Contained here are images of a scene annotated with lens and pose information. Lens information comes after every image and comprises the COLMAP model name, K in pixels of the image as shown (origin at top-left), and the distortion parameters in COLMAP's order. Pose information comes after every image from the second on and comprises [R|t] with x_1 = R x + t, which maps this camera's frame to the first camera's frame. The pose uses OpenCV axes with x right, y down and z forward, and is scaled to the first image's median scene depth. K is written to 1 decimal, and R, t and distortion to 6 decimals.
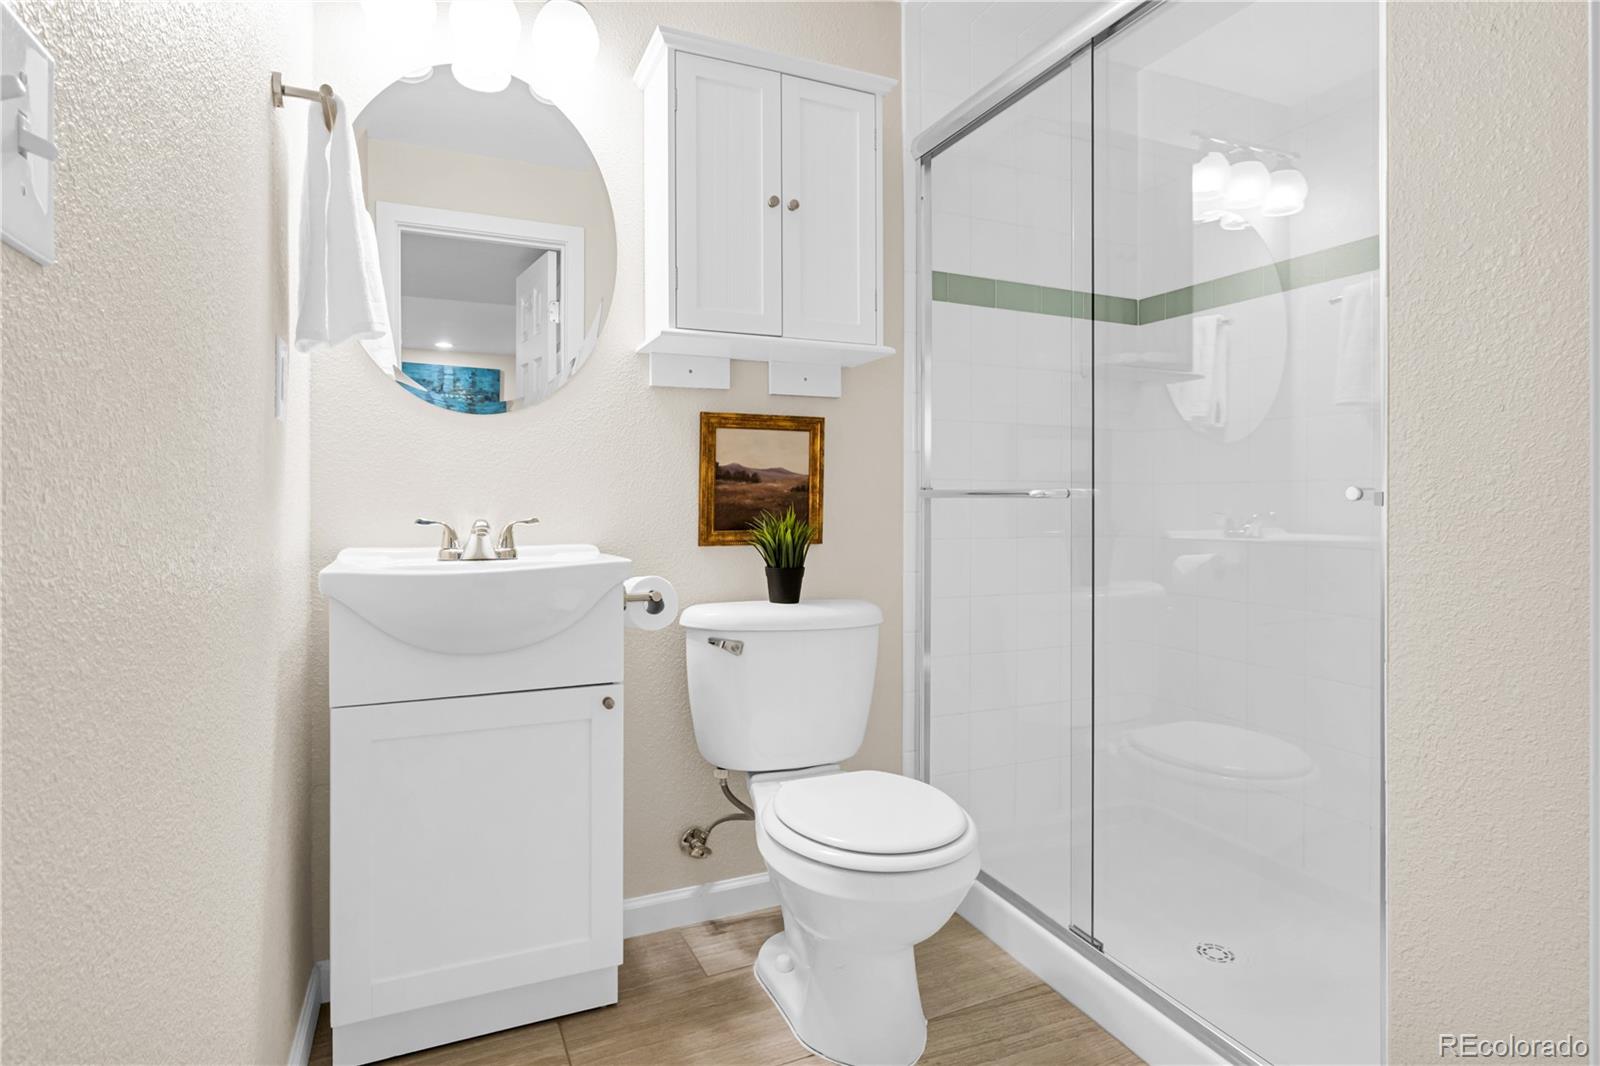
lens RADIAL K [[821.7, 0, 802.7], [0, 821.7, 503.6], [0, 0, 1]] dist [-0.005904, -0.001710]
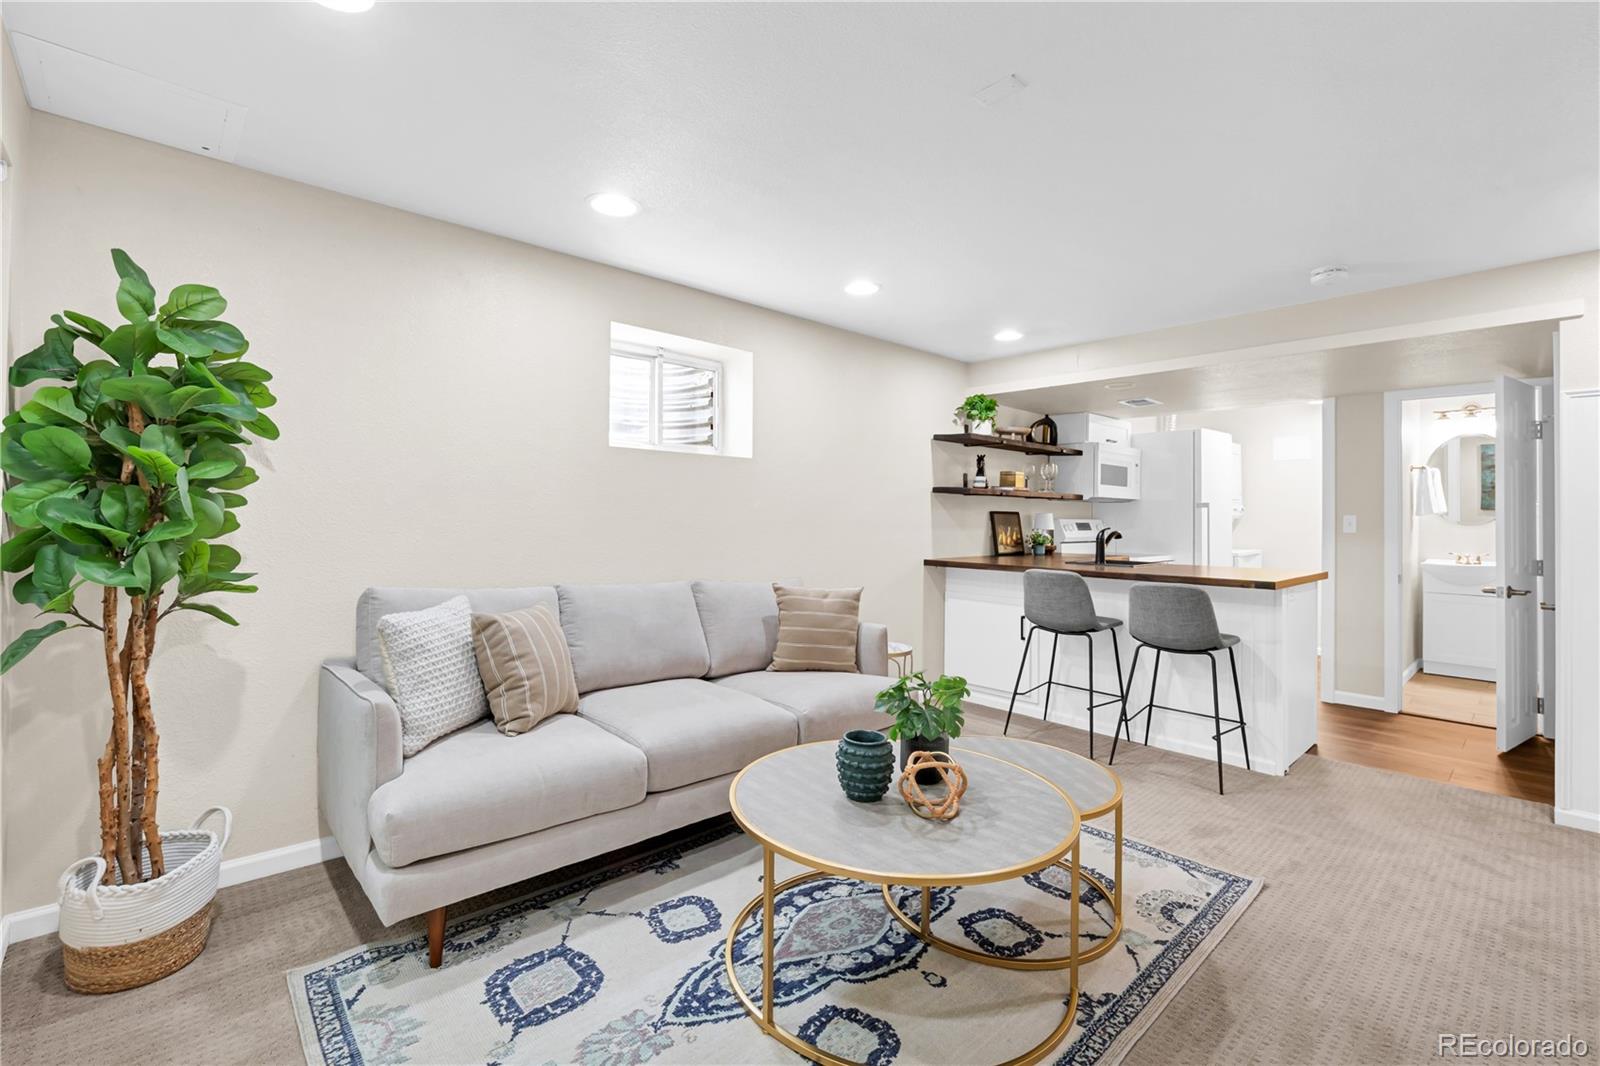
lens RADIAL K [[704.1, 0, 816.0], [0, 704.1, 511.7], [0, 0, 1]] dist [-0.004885, 0.000114]
pose [[0.315890, 0.001012, -0.948795, 1.584407], [-0.009026, 0.999957, -0.001939, -0.128045], [0.948753, 0.009177, 0.315886, -2.649214]]
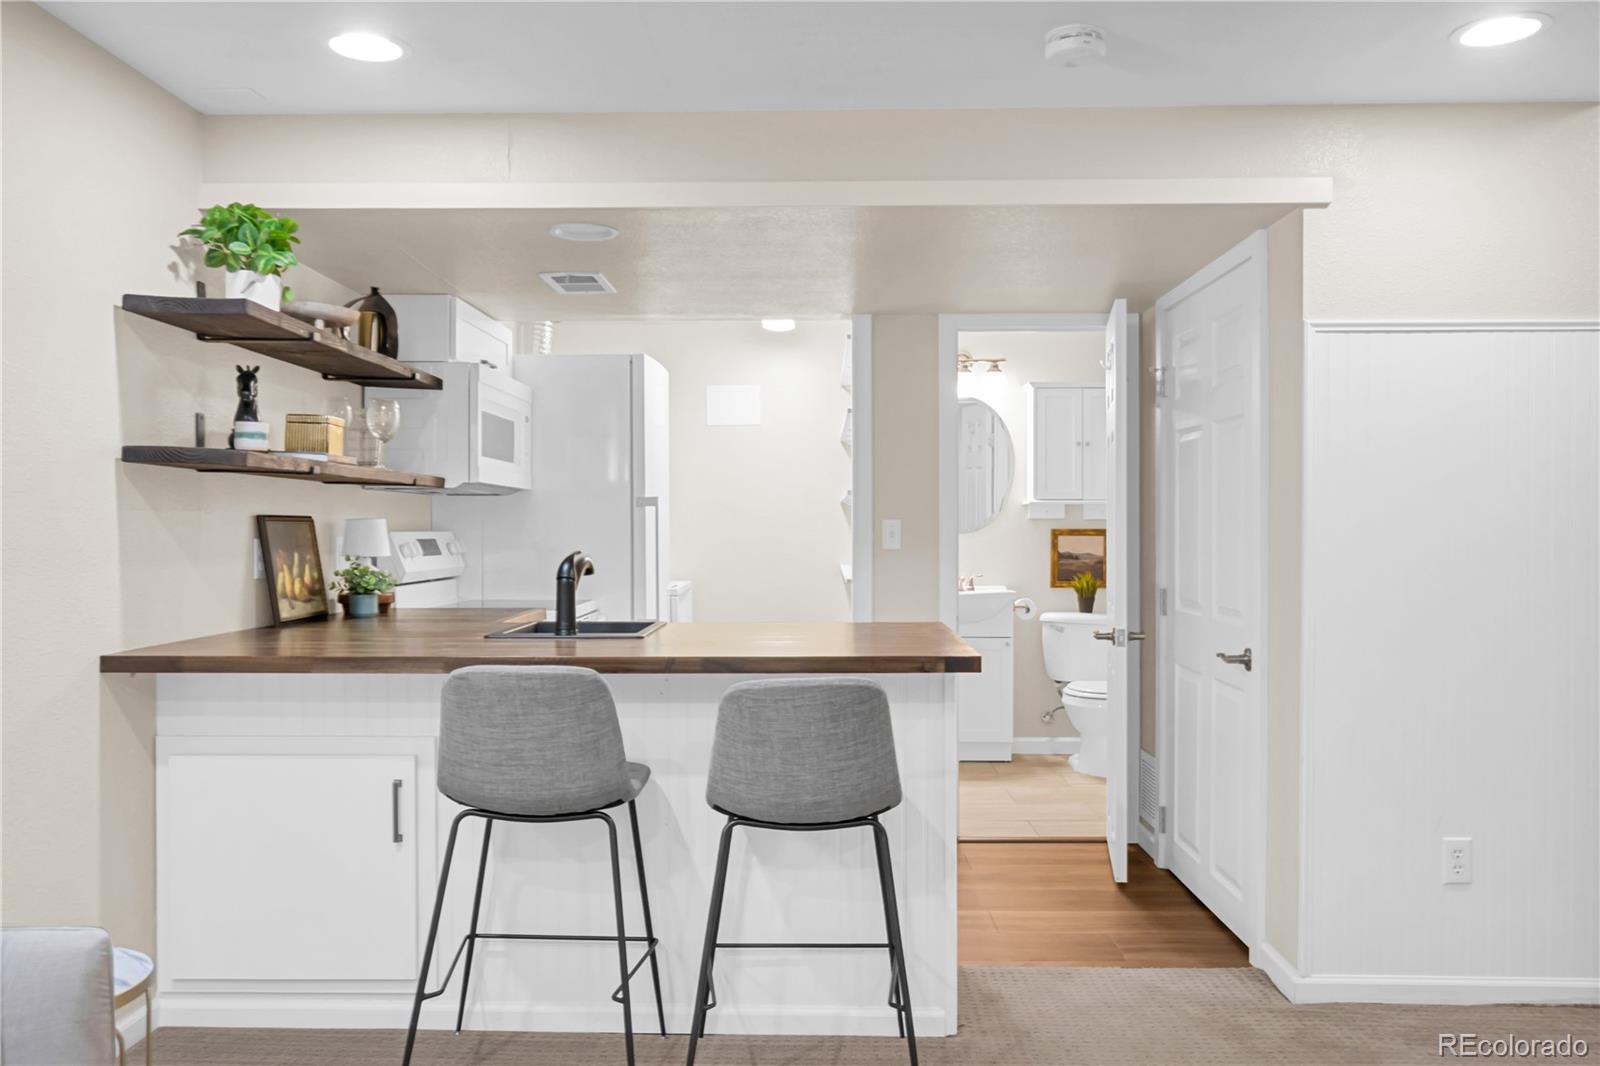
lens RADIAL K [[1257.5, 0, 793.9], [0, 1257.5, 543.2], [0, 0, 1]] dist [0.007733, 0.000738]
pose [[0.893321, 0.007937, -0.449350, 0.823118], [-0.000869, 0.999873, 0.015933, -0.129170], [0.449419, -0.013842, 0.893214, -2.494052]]
